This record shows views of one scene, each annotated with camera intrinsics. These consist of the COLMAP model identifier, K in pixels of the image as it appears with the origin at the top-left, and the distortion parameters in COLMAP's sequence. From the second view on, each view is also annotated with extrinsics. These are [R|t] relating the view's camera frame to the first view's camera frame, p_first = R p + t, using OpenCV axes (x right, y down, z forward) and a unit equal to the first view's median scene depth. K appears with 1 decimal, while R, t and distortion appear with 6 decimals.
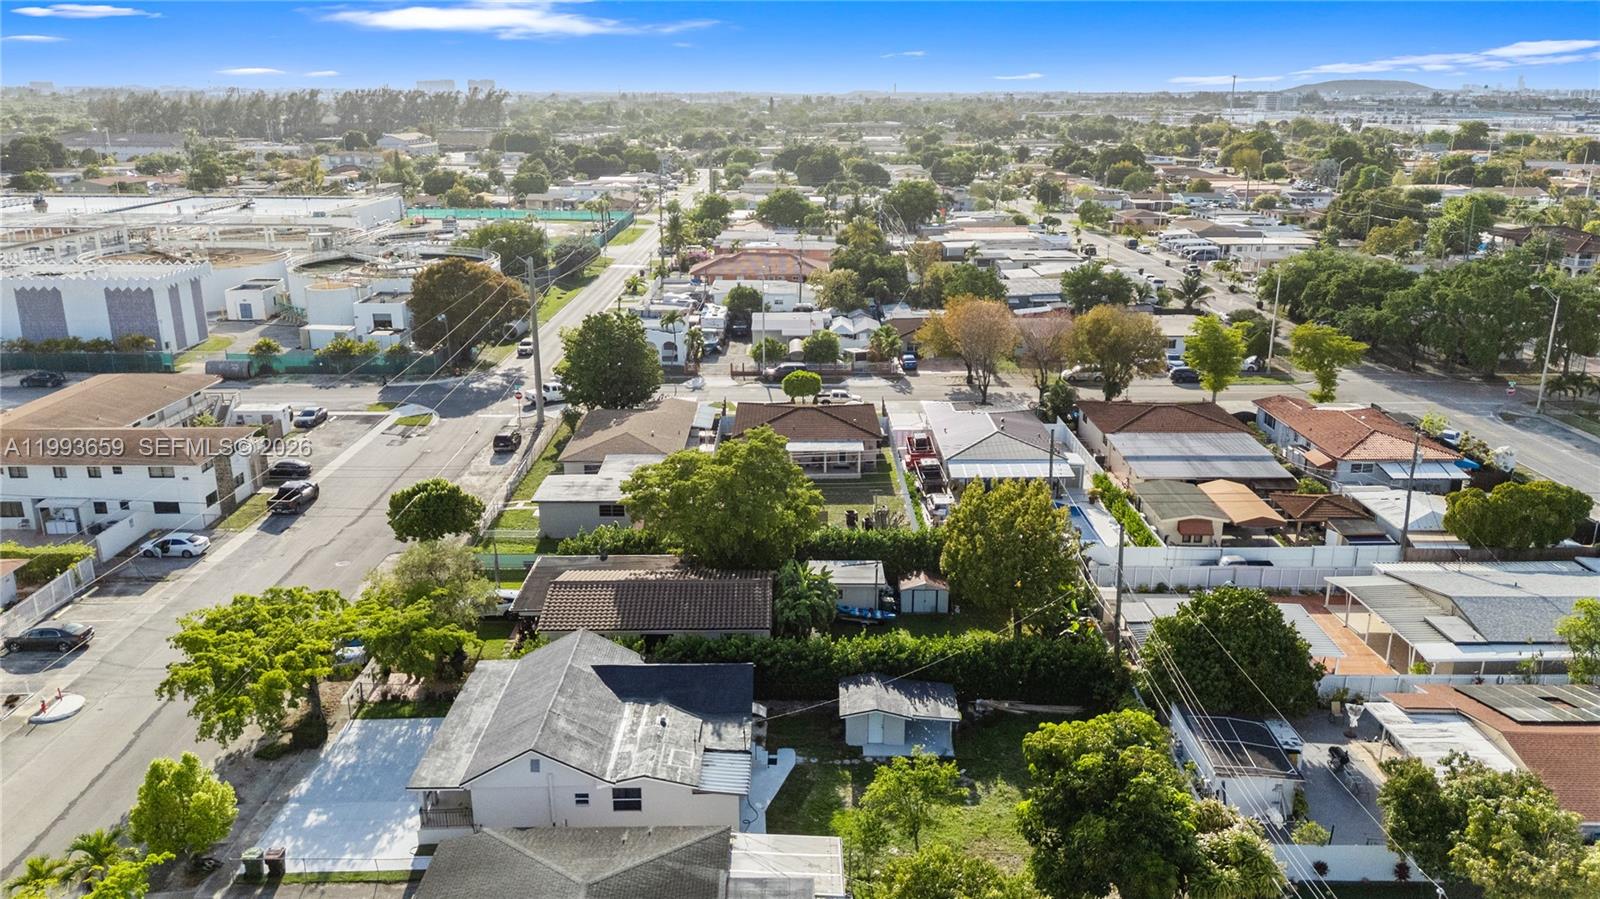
lens RADIAL K [[1190.9, 0, 804.3], [0, 1190.9, 446.2], [0, 0, 1]] dist [0.079846, -0.090545]
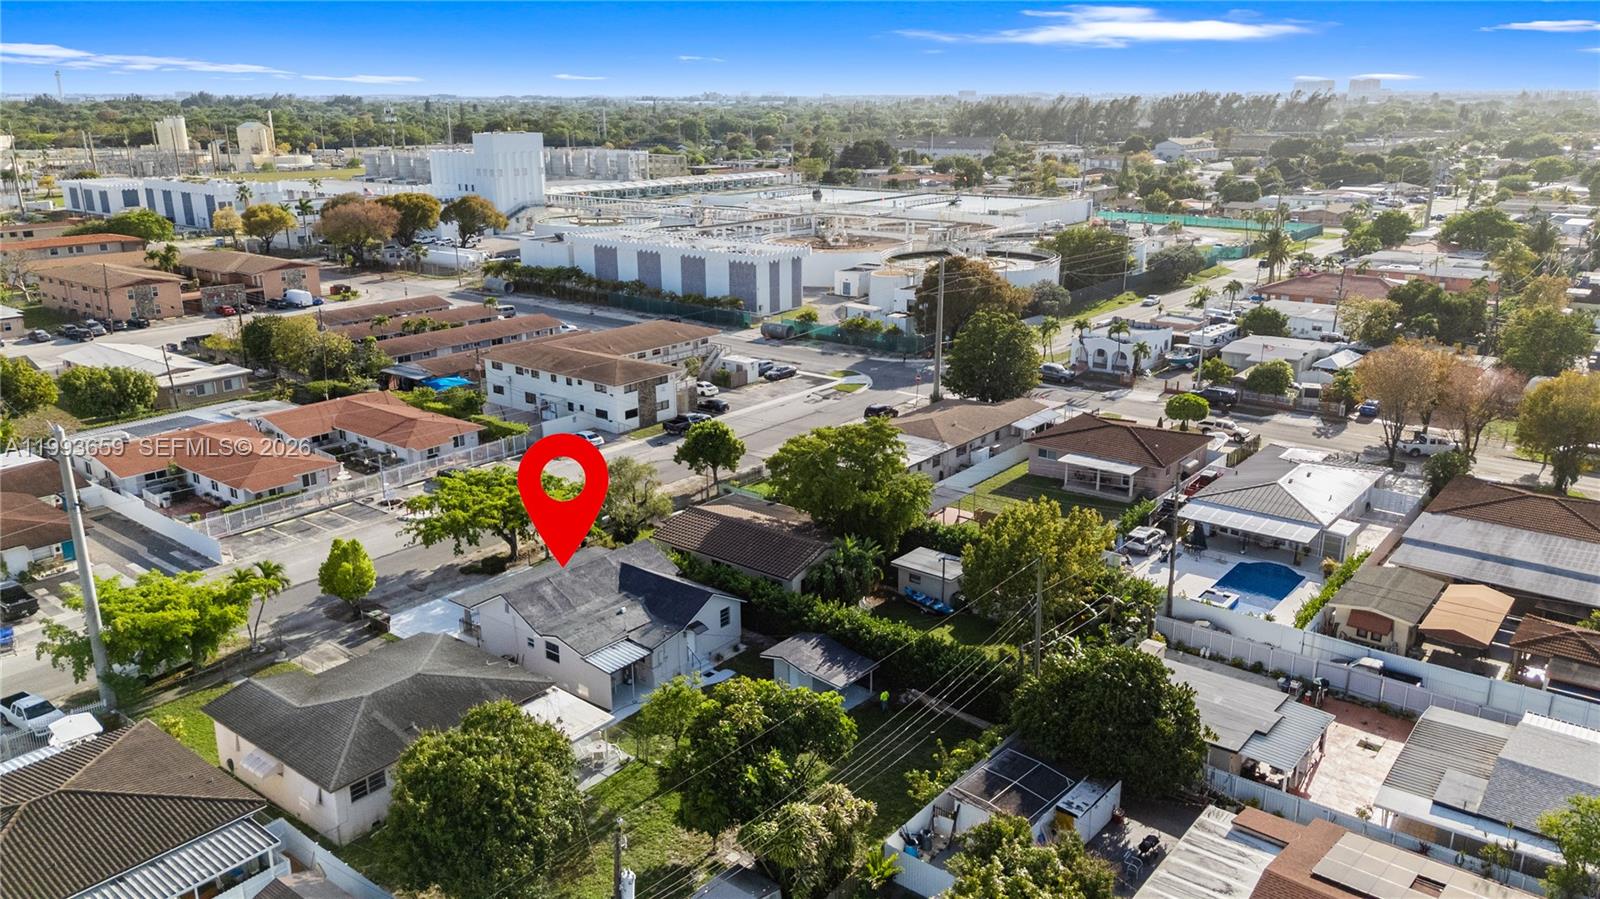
lens RADIAL K [[1178.7, 0, 801.2], [0, 1178.7, 453.5], [0, 0, 1]] dist [0.085078, -0.088676]
pose [[0.774833, 0.178308, -0.606498, 0.515219], [-0.174552, 0.982444, 0.065836, -0.036522], [0.607589, 0.054854, 0.792355, 0.066963]]
